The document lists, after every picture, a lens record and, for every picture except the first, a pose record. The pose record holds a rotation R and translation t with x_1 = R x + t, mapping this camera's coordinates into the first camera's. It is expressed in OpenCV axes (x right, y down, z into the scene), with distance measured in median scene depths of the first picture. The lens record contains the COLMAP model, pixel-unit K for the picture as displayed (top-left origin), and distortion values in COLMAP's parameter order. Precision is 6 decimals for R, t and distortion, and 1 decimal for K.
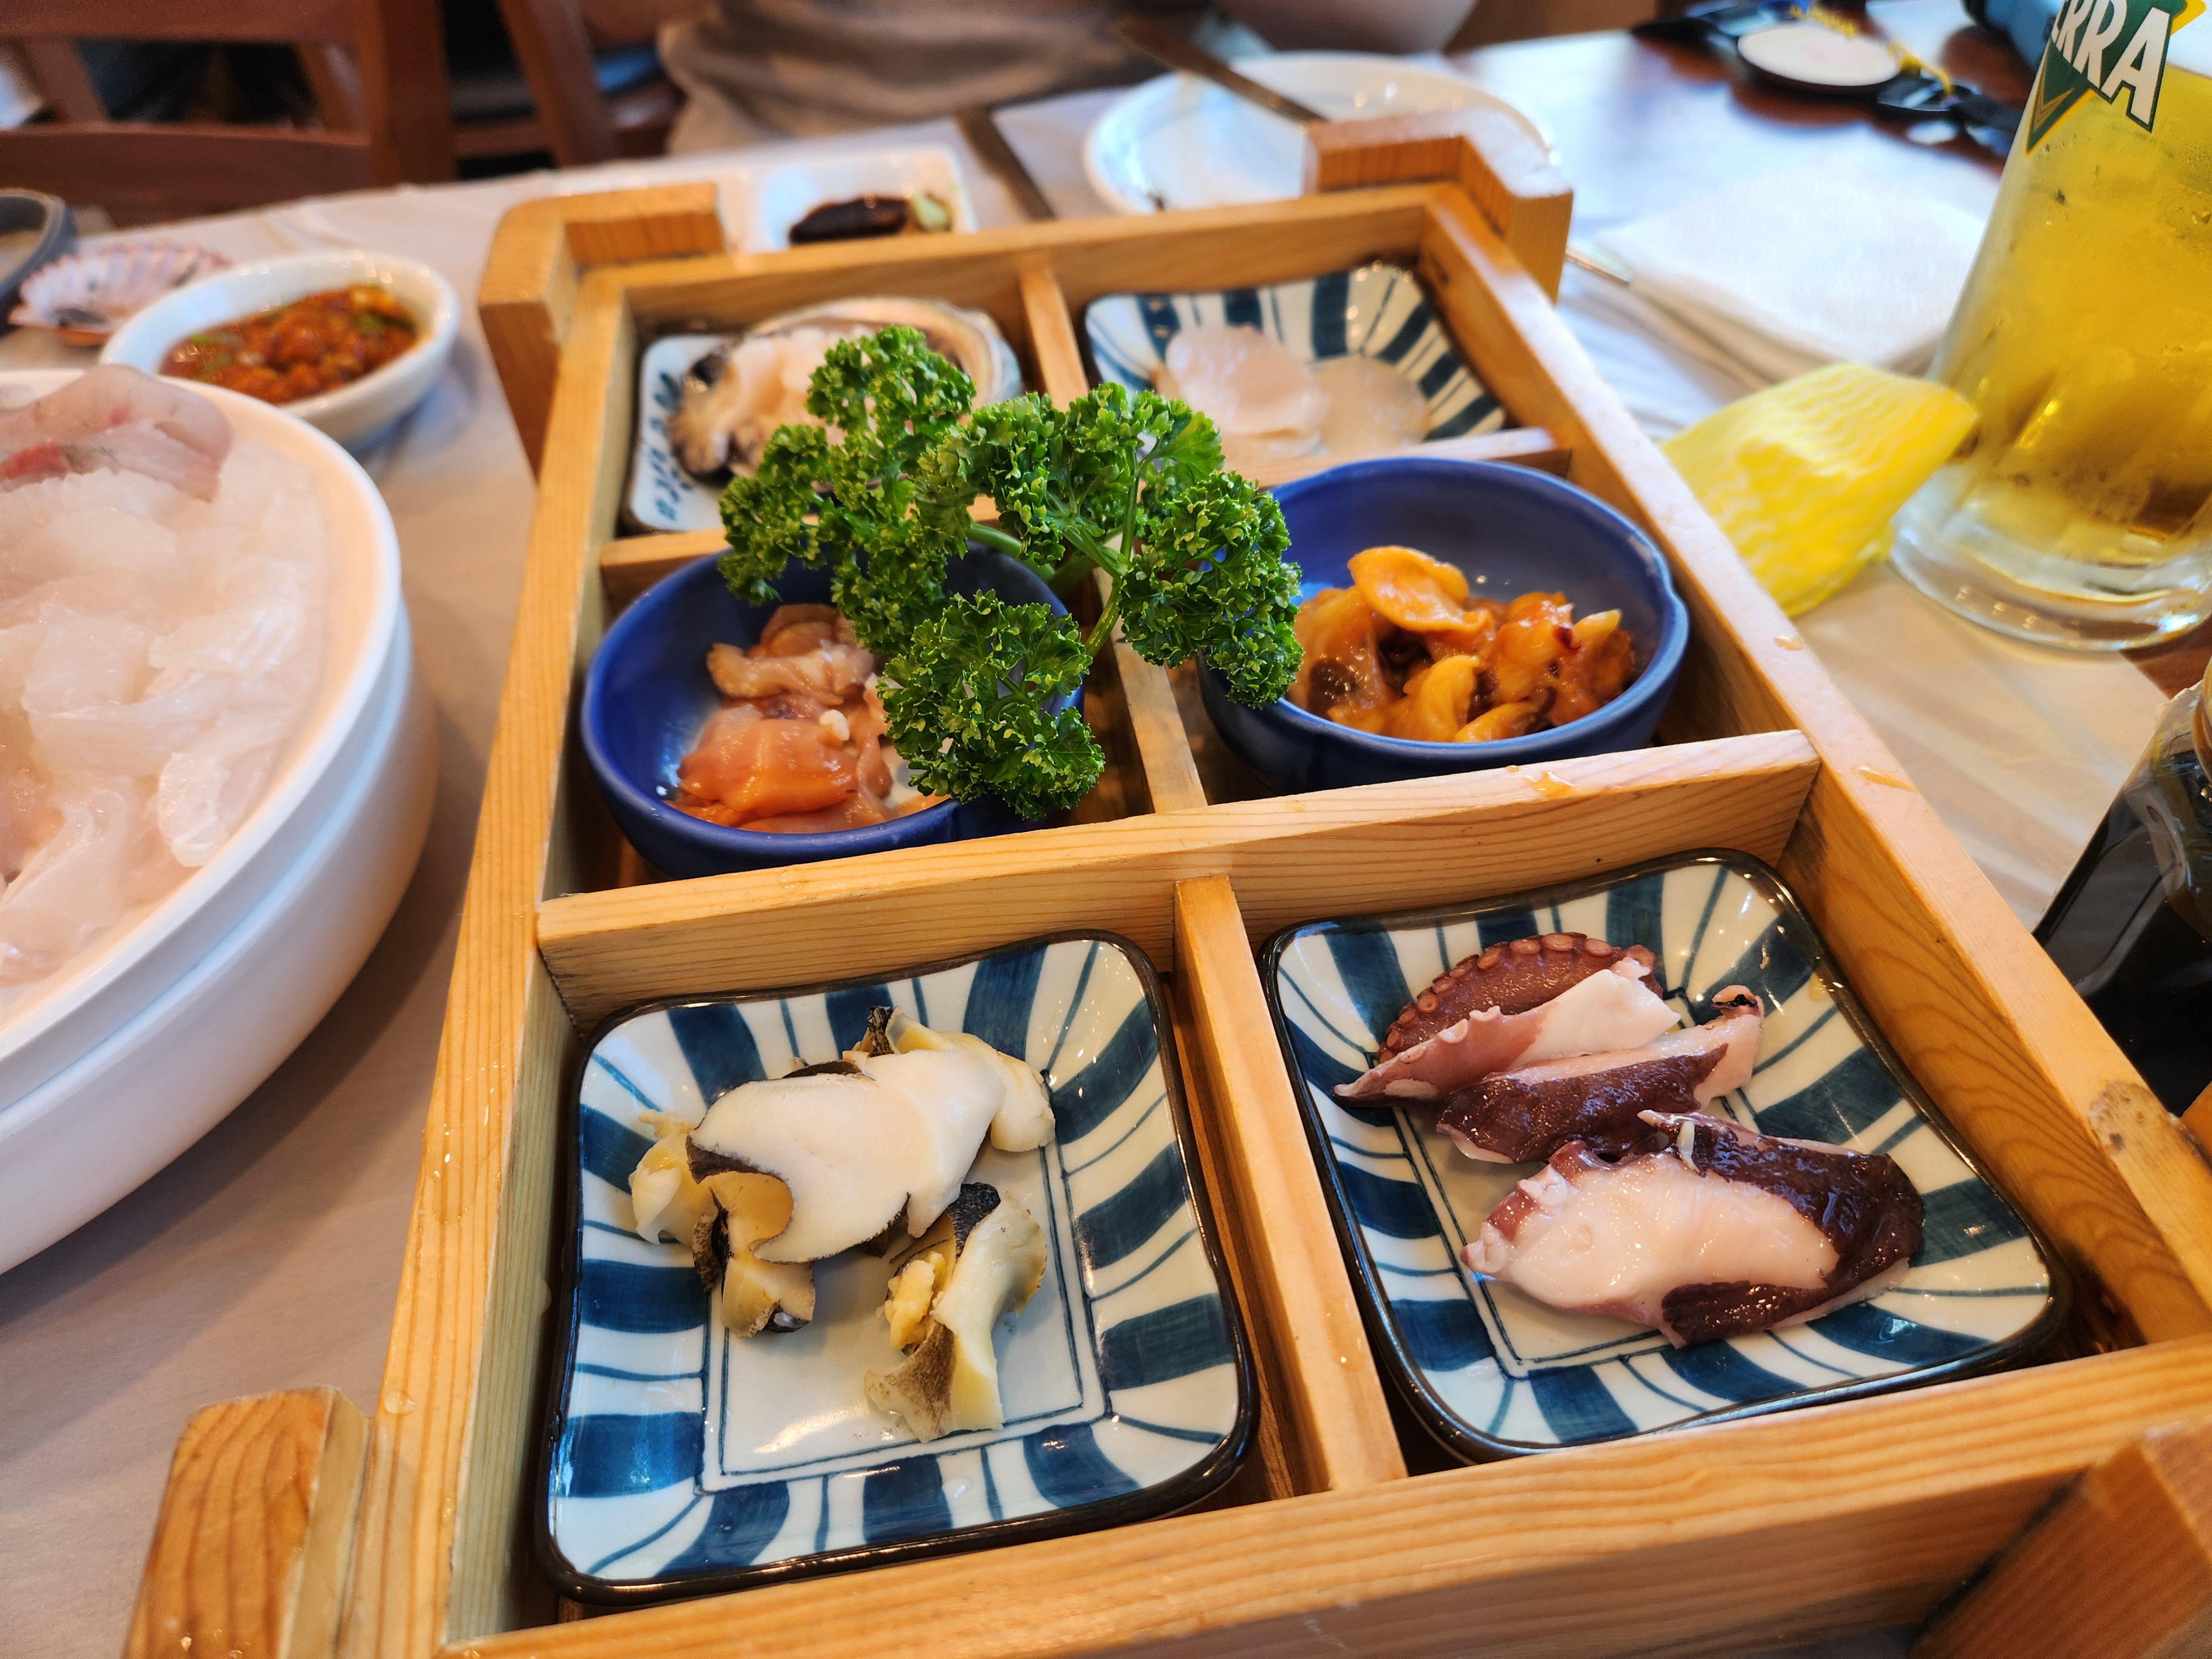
lens RADIAL K [[1475.6, 0, 1106.0], [0, 1475.6, 829.5], [0, 0, 1]] dist [0.053276, -0.059498]
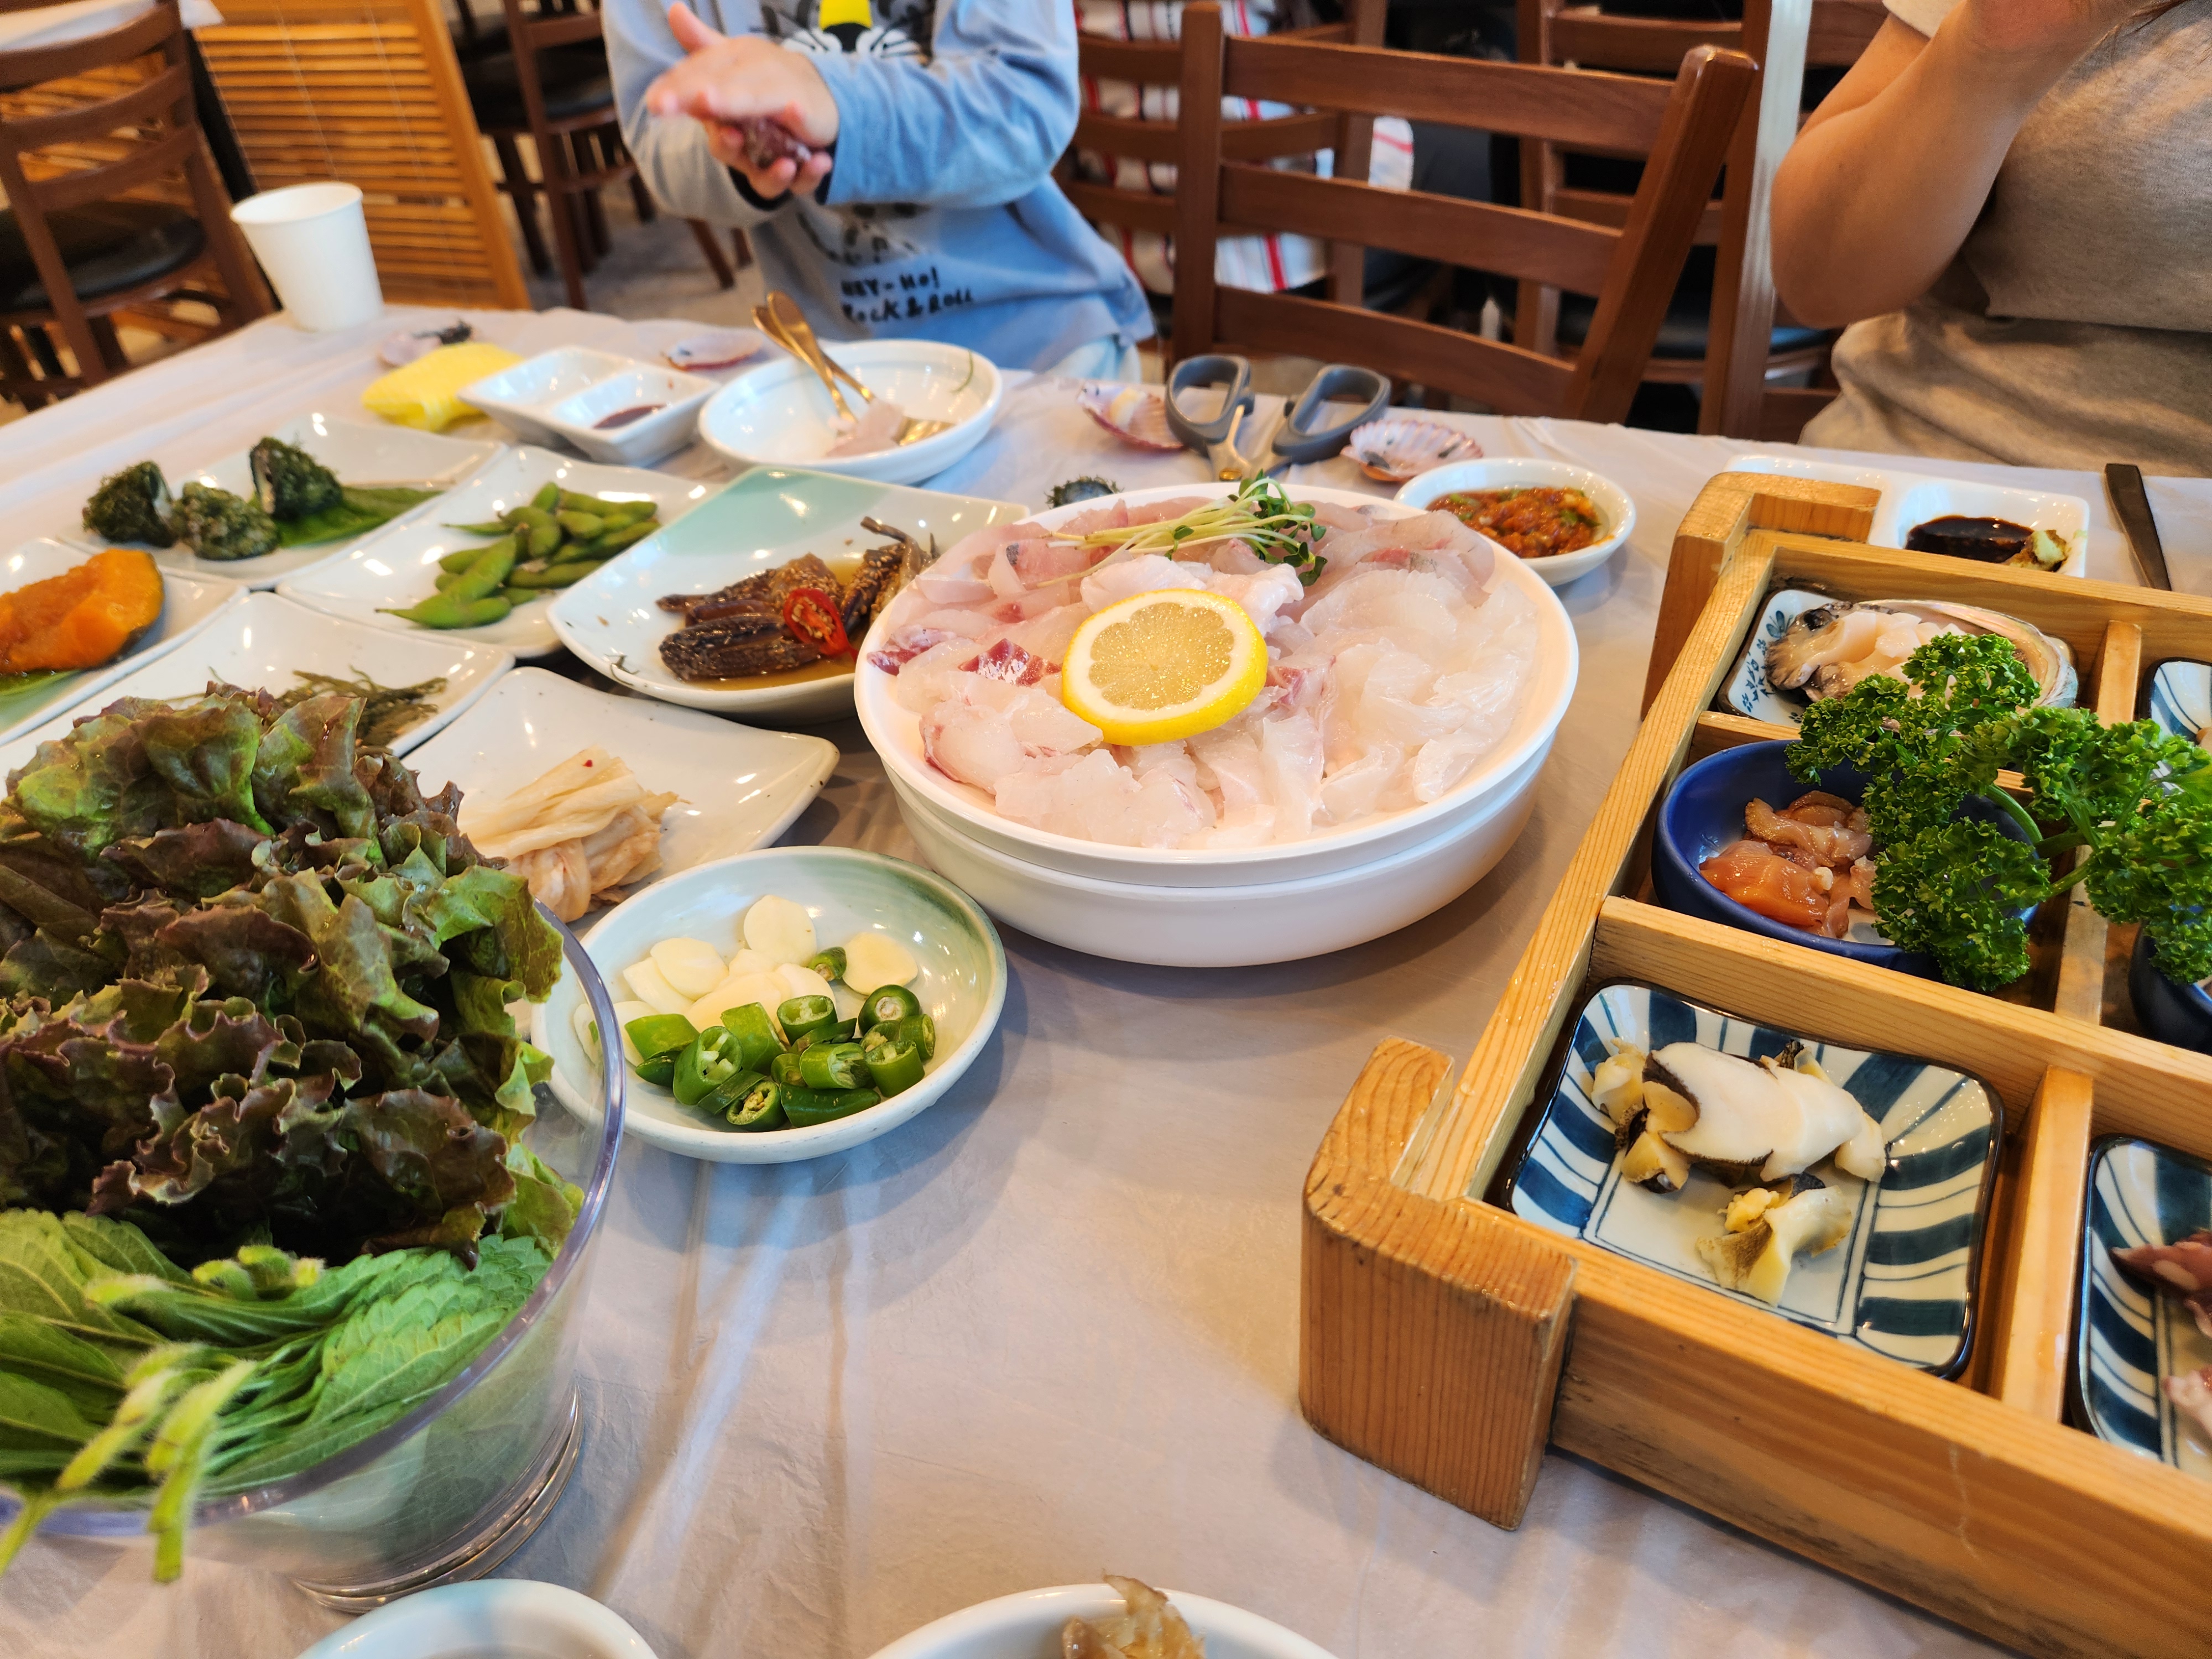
lens RADIAL K [[1475.6, 0, 1106.0], [0, 1475.6, 829.5], [0, 0, 1]] dist [0.053276, -0.059498]
pose [[0.768313, 0.366811, -0.524543, 0.019803], [-0.428913, 0.903339, 0.003461, 0.190327], [0.475110, 0.222324, 0.851377, -0.584881]]
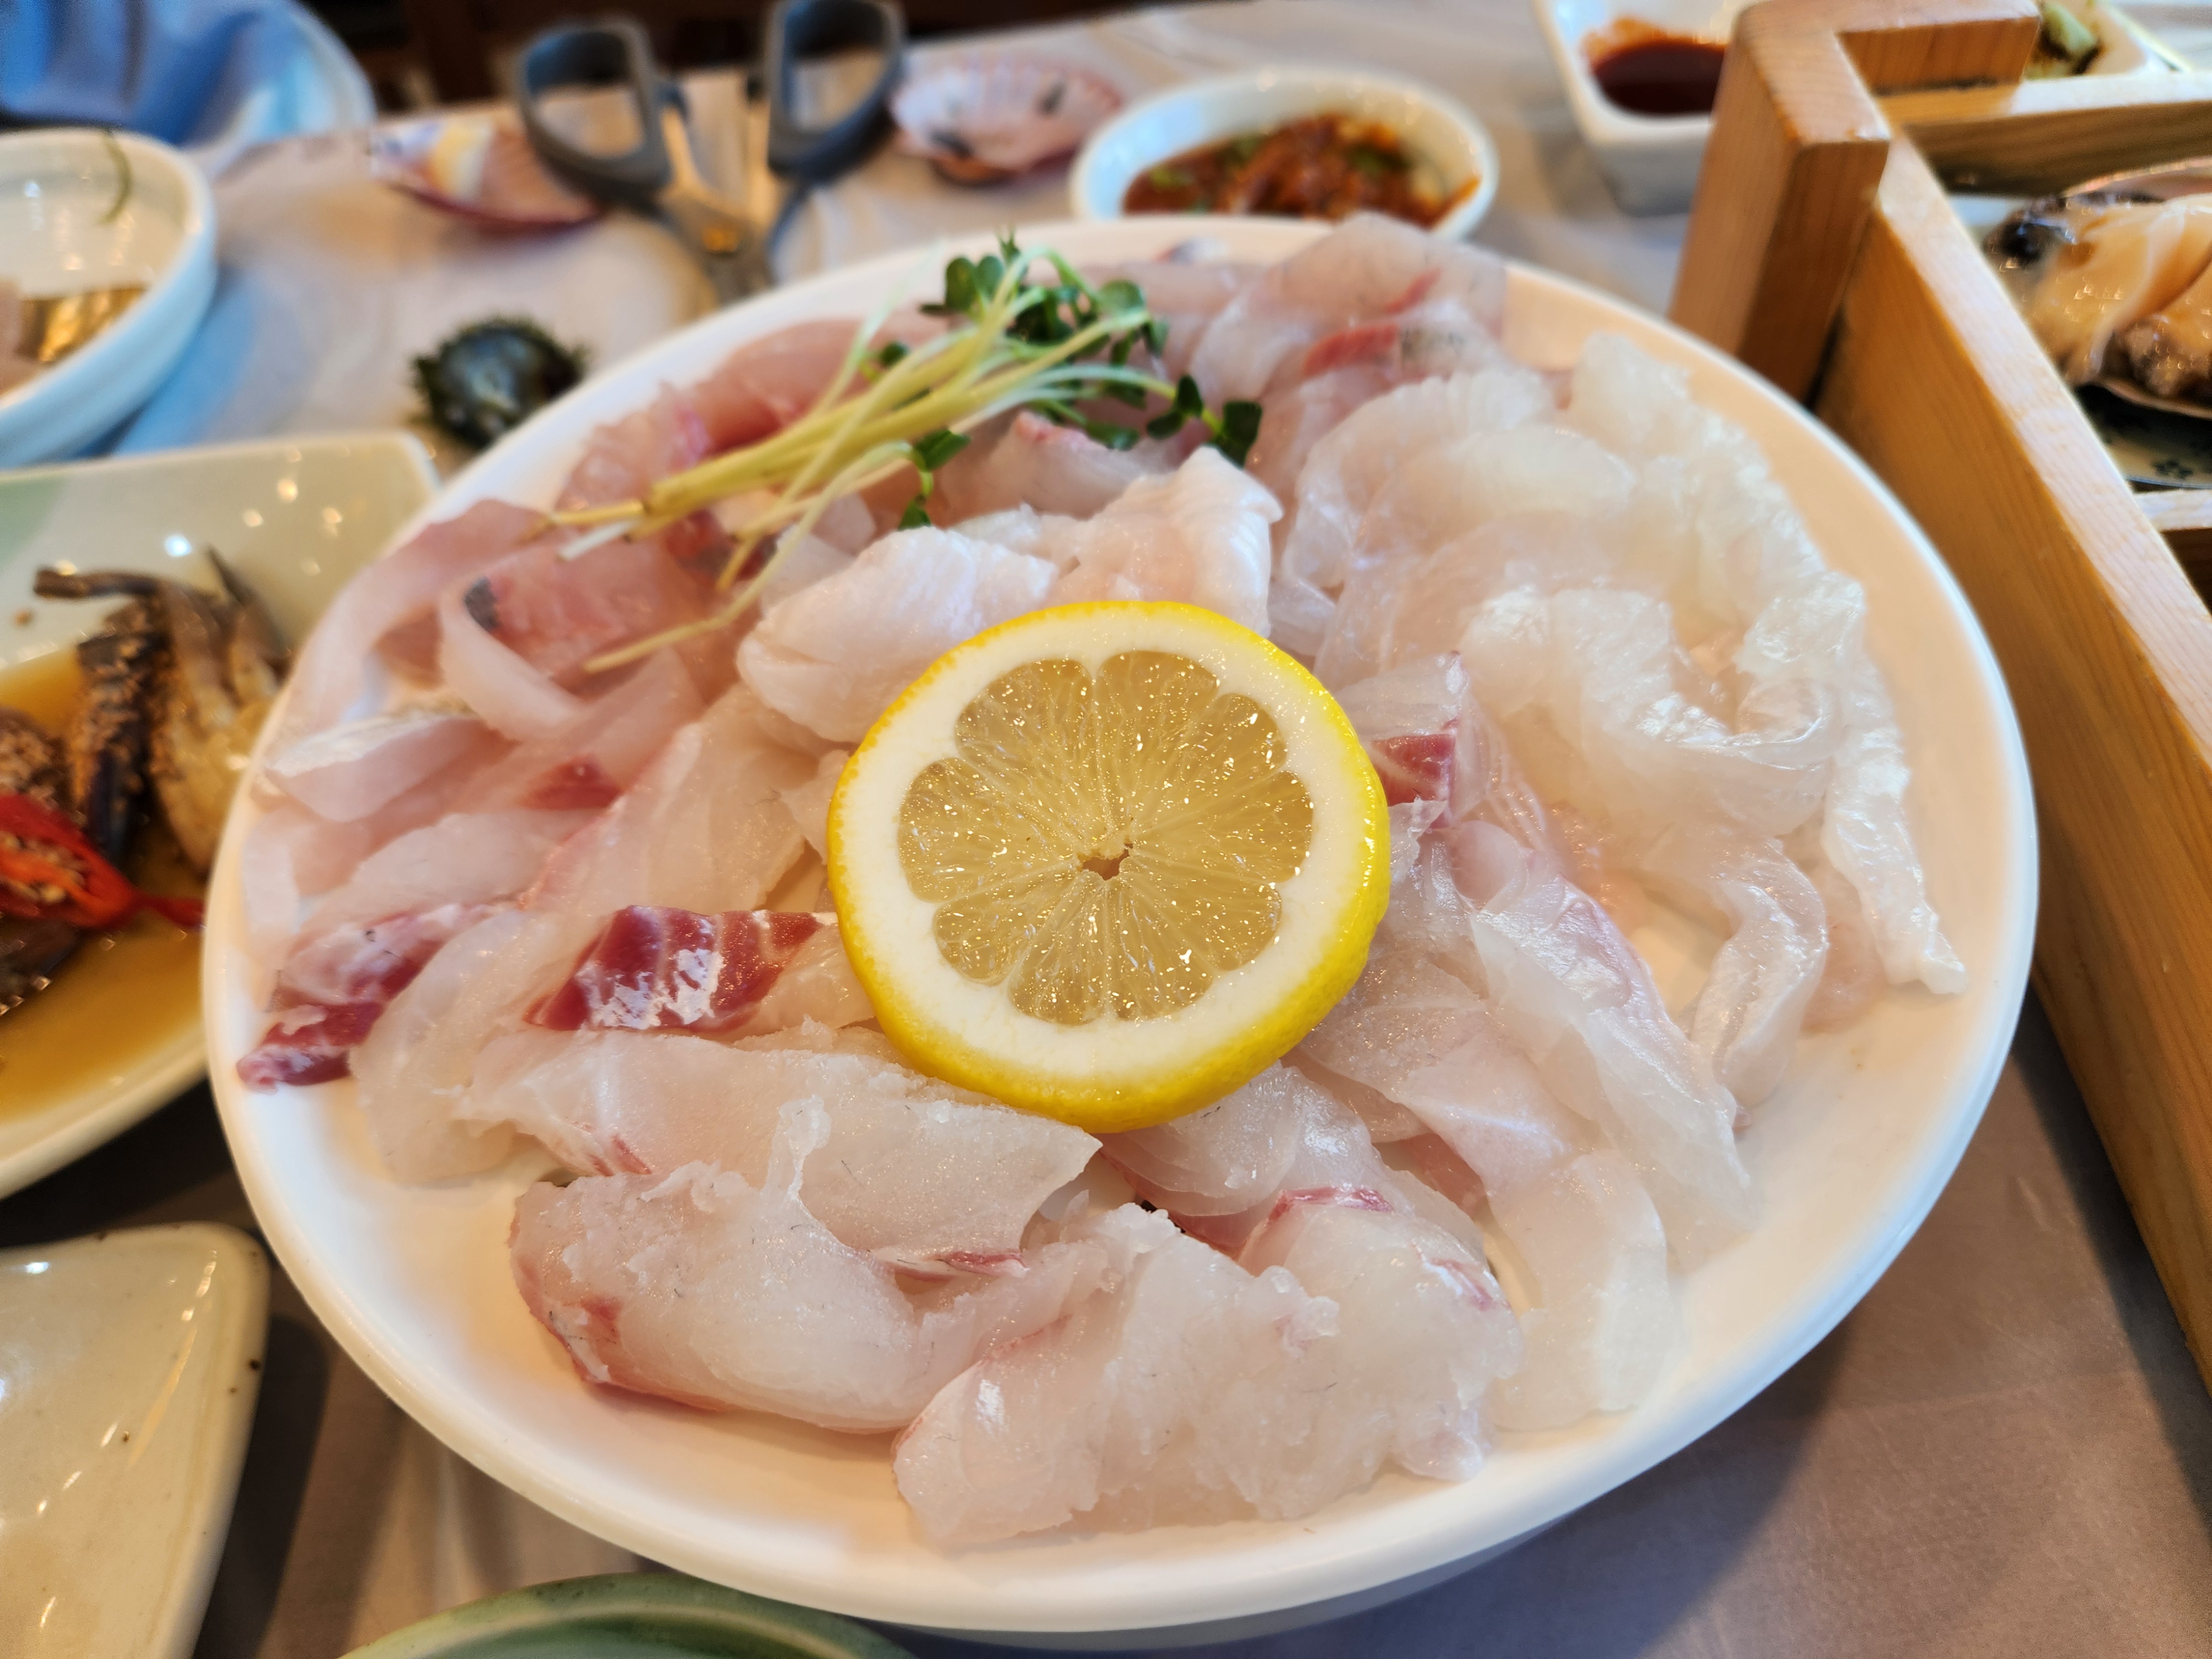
lens RADIAL K [[1492.7, 0, 1085.0], [0, 1492.7, 844.3], [0, 0, 1]] dist [0.045450, -0.064922]
pose [[0.981019, 0.100261, -0.165979, -0.839113], [-0.084281, 0.991342, 0.100686, -0.079795], [0.174637, -0.084786, 0.980976, 0.270056]]
